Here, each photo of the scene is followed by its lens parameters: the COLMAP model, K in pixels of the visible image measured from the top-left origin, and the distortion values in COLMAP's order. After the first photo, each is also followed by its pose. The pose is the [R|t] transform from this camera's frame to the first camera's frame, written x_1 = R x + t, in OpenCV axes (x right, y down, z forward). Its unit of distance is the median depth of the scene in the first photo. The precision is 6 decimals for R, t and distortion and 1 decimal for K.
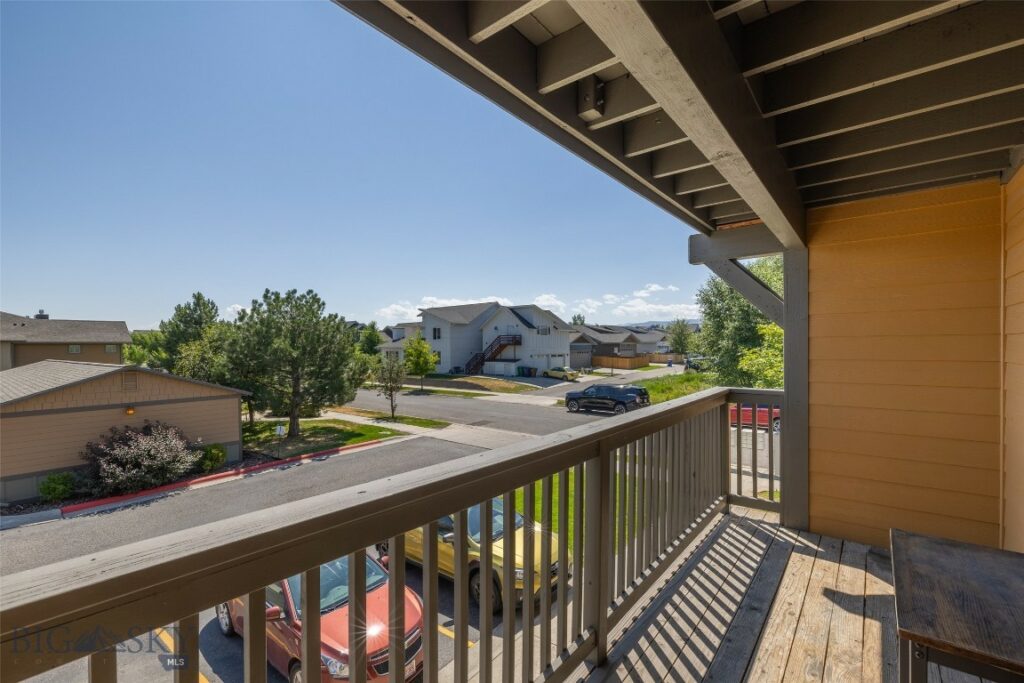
lens RADIAL K [[449.6, 0, 512.0], [0, 449.6, 341.5], [0, 0, 1]] dist [-0.001202, -0.000272]
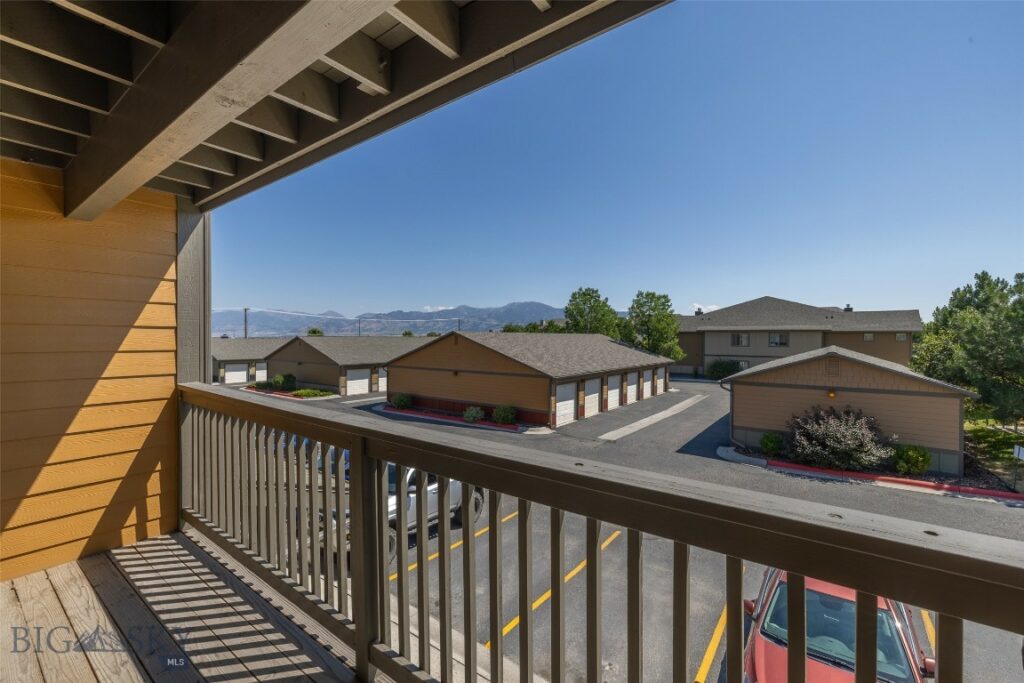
lens RADIAL K [[427.9, 0, 512.0], [0, 427.9, 341.5], [0, 0, 1]] dist [-0.001112, -0.000114]
pose [[0.036046, 0.021158, -0.999126, 0.149775], [0.005064, 0.999759, 0.021354, 0.000902], [0.999337, -0.005829, 0.035930, 0.181995]]
